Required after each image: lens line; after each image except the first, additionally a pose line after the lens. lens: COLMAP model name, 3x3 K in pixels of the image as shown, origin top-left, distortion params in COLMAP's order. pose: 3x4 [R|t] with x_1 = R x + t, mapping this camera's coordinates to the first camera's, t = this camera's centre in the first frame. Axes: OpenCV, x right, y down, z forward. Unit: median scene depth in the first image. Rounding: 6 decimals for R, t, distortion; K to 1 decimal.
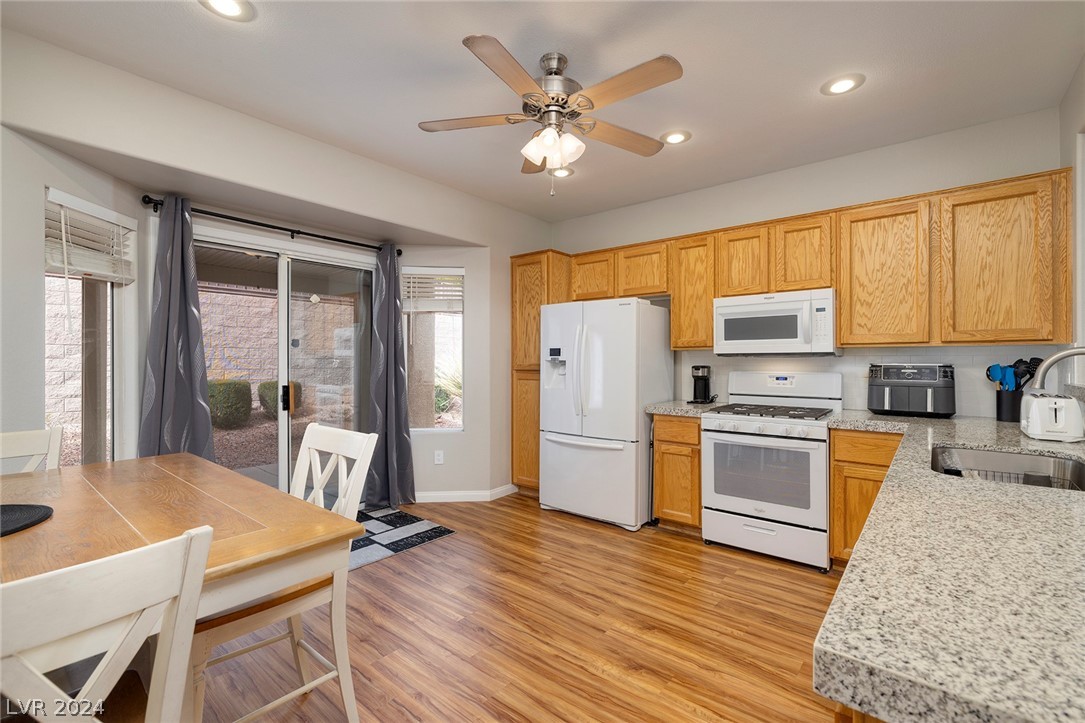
lens RADIAL K [[496.4, 0, 582.0], [0, 496.4, 370.1], [0, 0, 1]] dist [-0.004555, 0.000759]
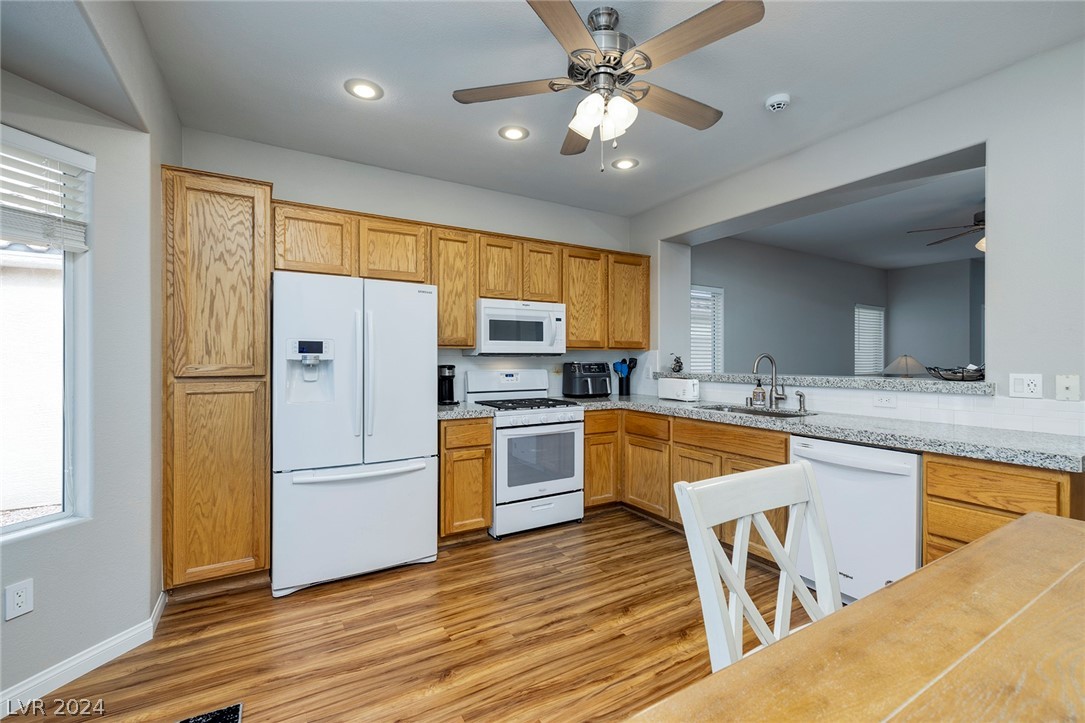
lens RADIAL K [[468.0, 0, 561.3], [0, 468.0, 365.0], [0, 0, 1]] dist [0.005397, -0.002080]
pose [[0.343121, -0.013815, 0.939190, -0.604004], [0.014917, 0.999846, 0.009257, -0.015723], [-0.939173, 0.010834, 0.343274, 0.547006]]
